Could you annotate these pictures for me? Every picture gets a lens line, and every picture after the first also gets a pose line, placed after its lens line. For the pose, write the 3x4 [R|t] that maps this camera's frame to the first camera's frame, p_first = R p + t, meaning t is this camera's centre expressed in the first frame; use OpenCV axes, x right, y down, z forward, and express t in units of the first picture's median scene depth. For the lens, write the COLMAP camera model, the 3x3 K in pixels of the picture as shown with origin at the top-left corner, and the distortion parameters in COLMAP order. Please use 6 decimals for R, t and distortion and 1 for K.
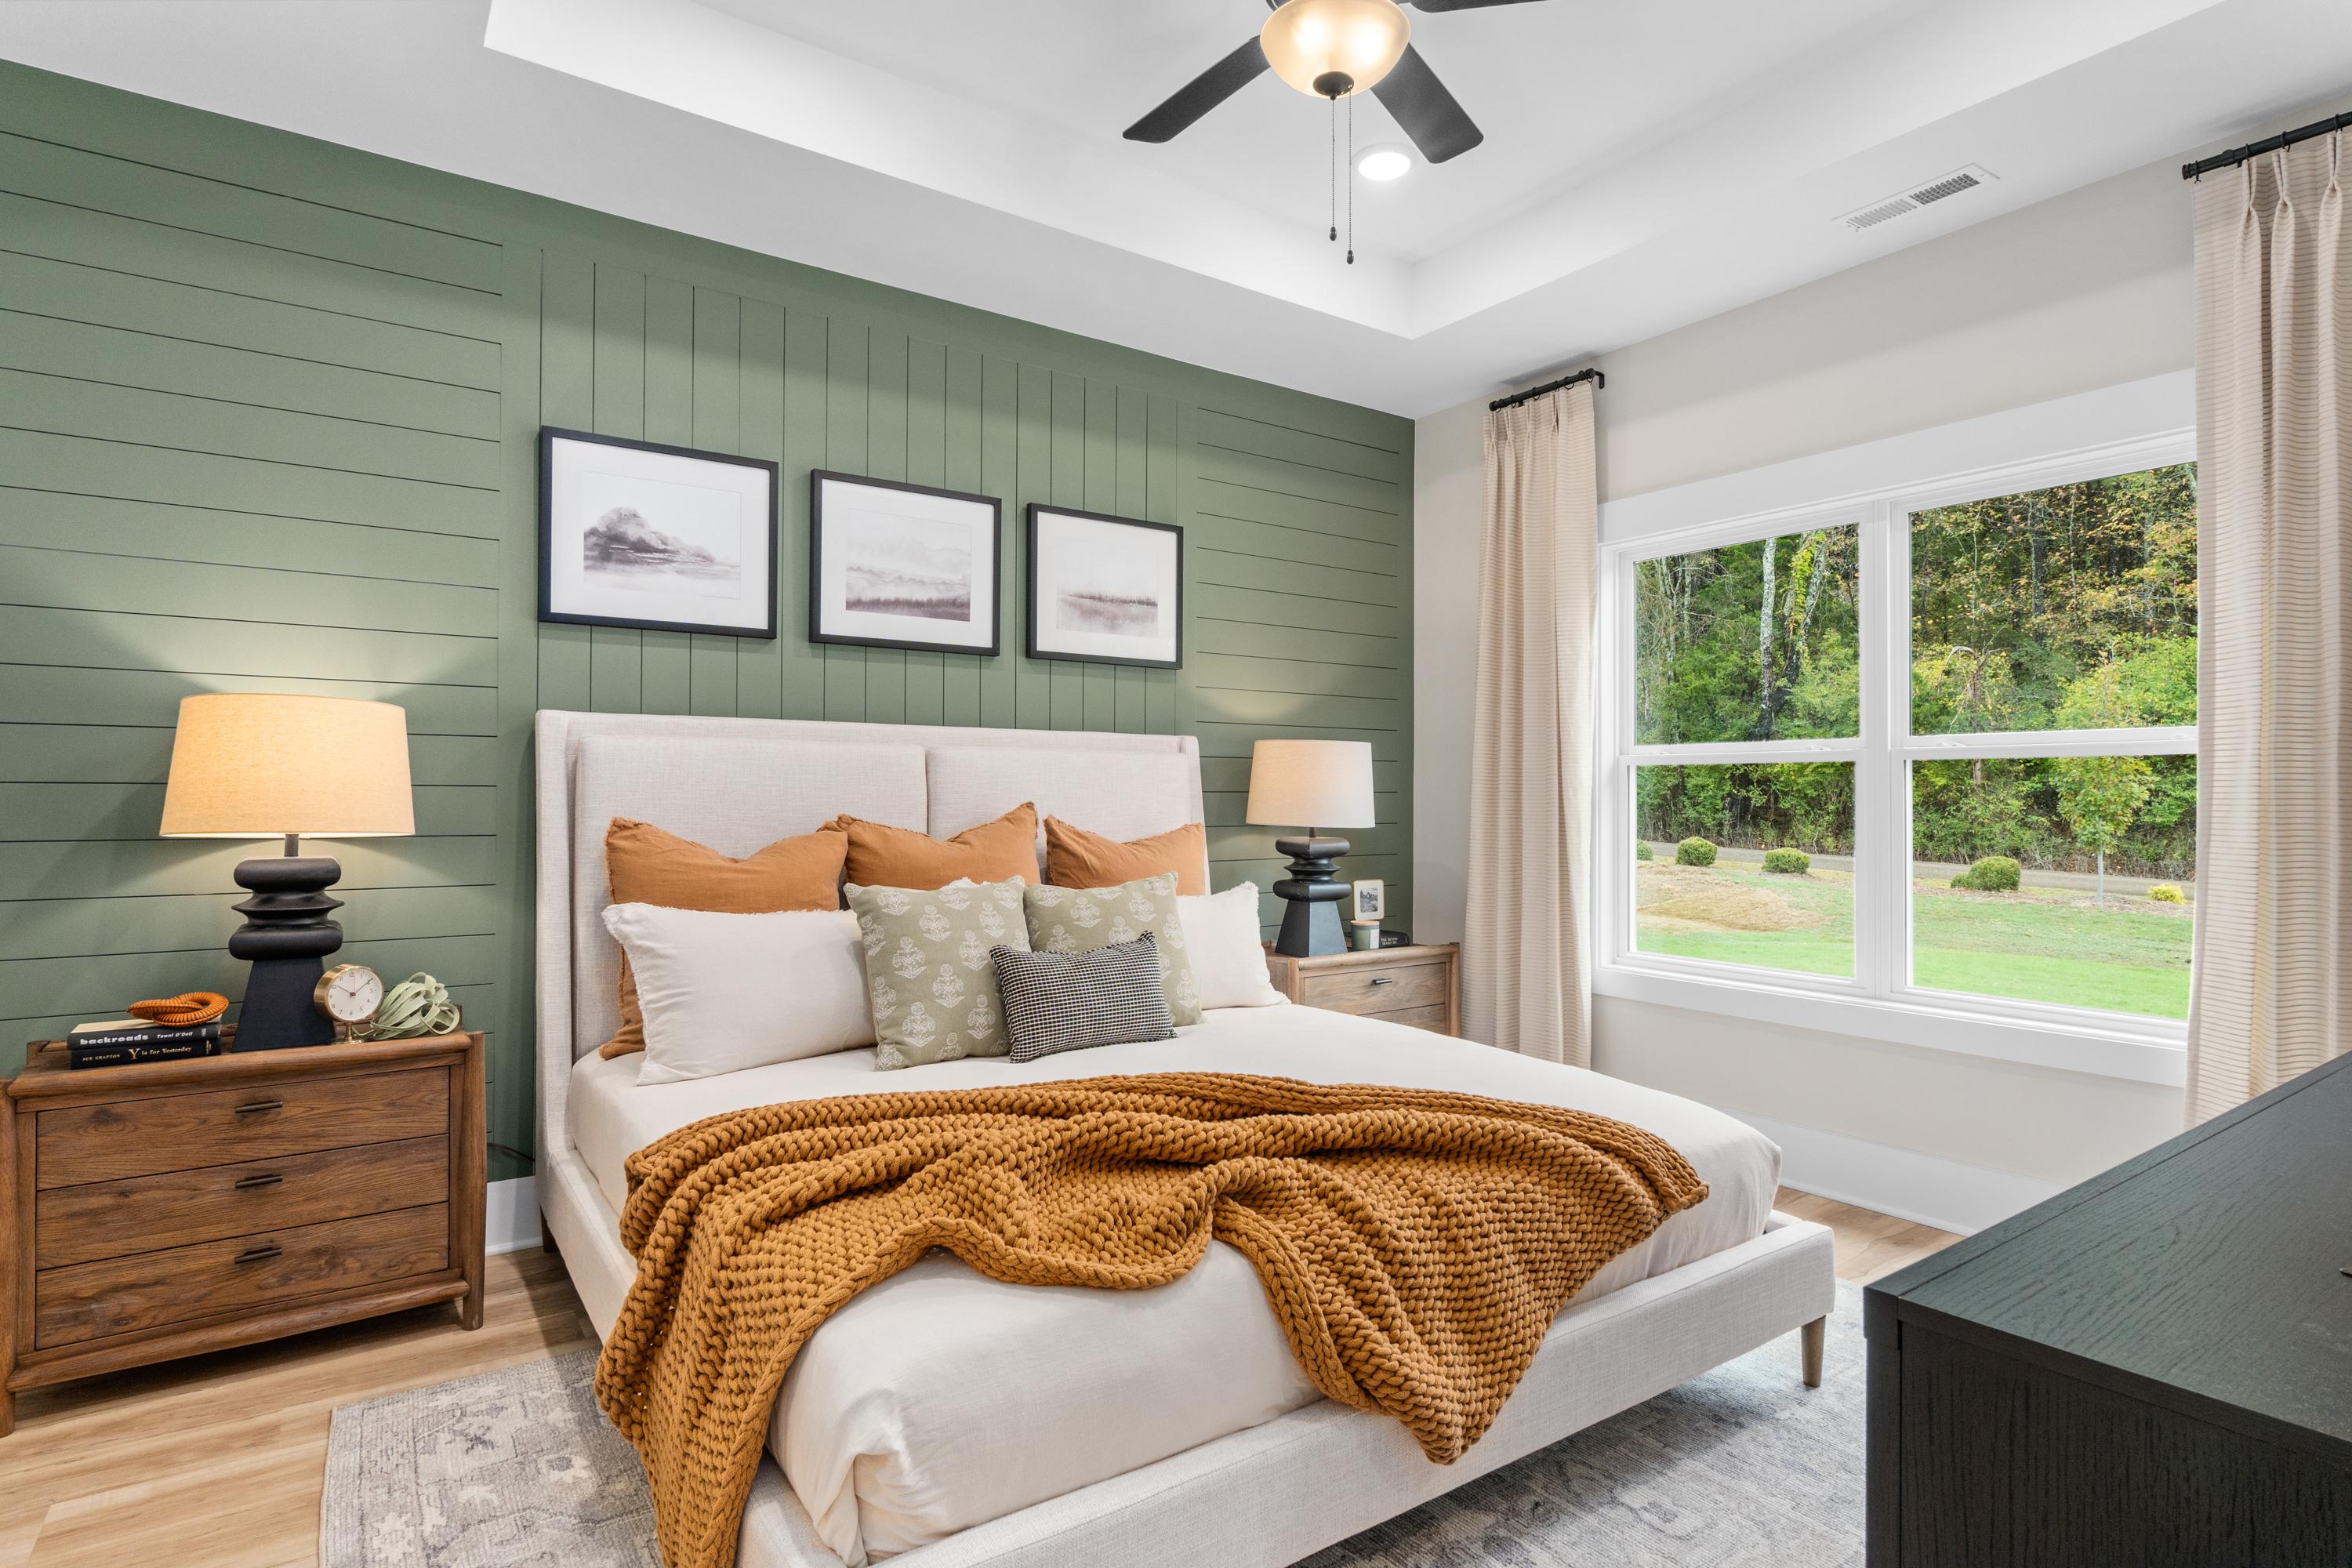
lens RADIAL K [[1161.0, 0, 1170.7], [0, 1161.0, 802.1], [0, 0, 1]] dist [-0.011349, 0.000540]
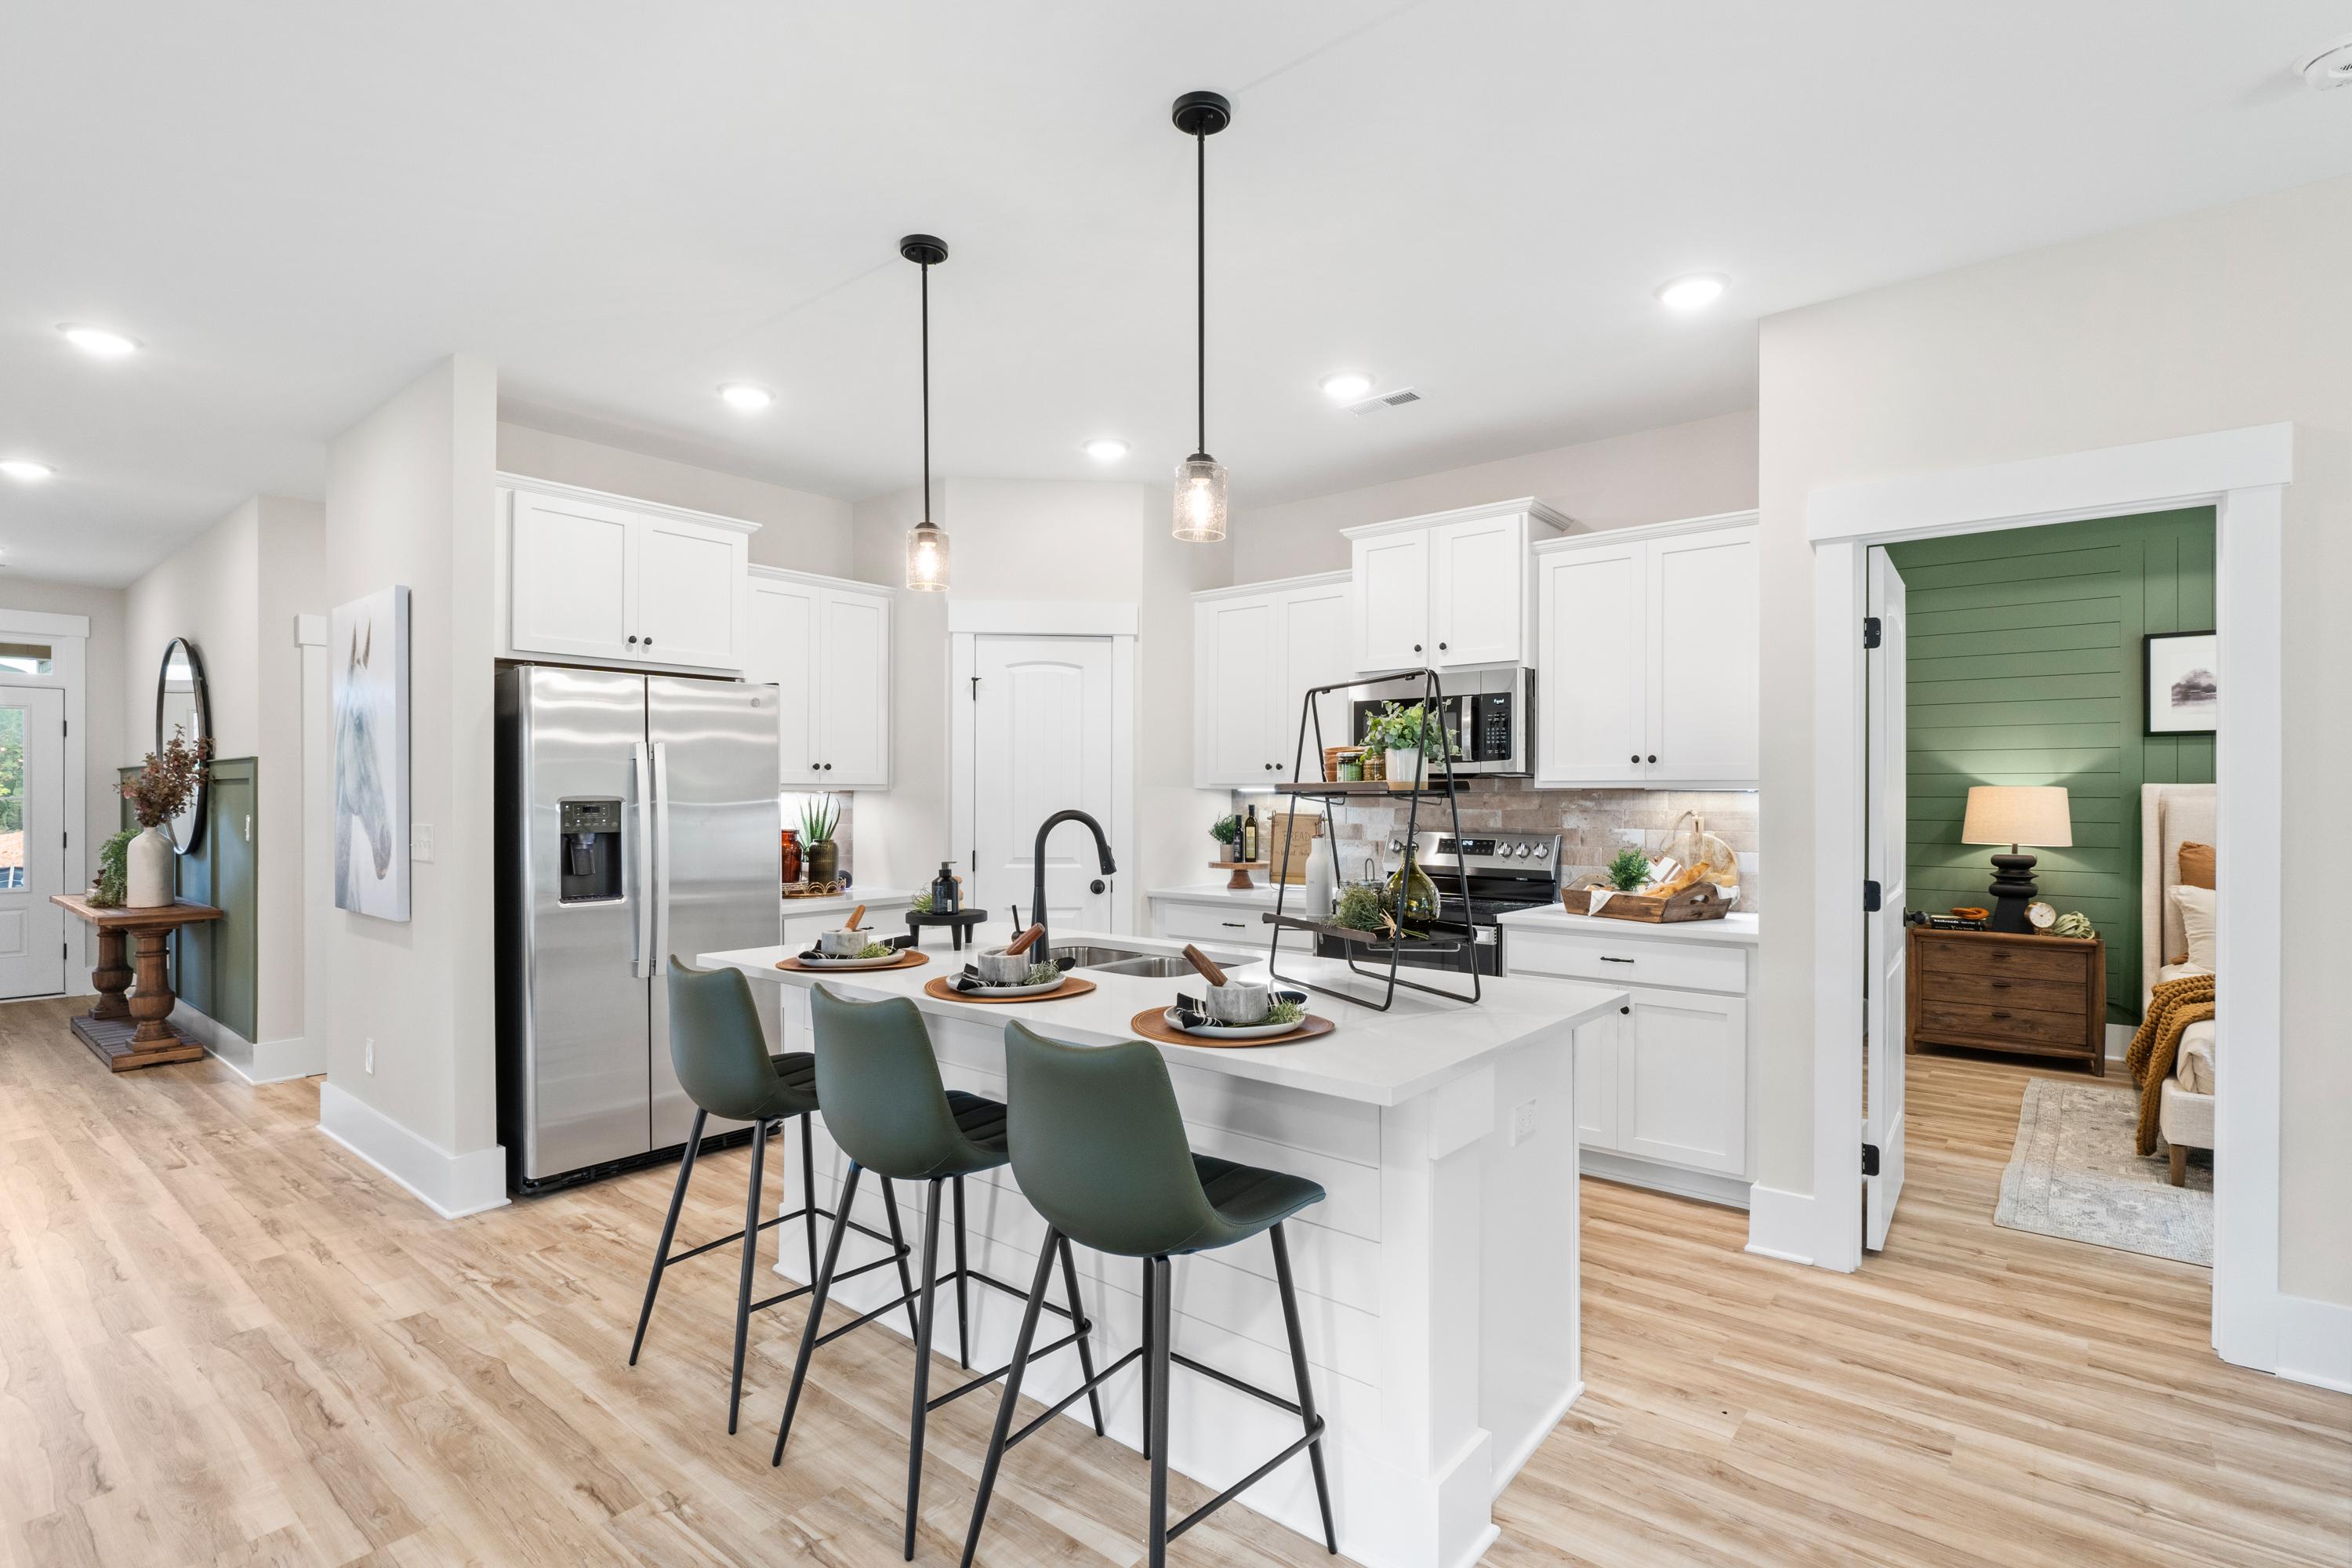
lens RADIAL K [[1129.7, 0, 1176.0], [0, 1129.7, 784.0], [0, 0, 1]] dist [-0.001440, -0.000070]
pose [[0.272821, -0.005739, -0.962048, 0.965503], [0.000204, 0.999983, -0.005907, -0.079793], [0.962065, 0.001415, 0.272818, -1.246833]]
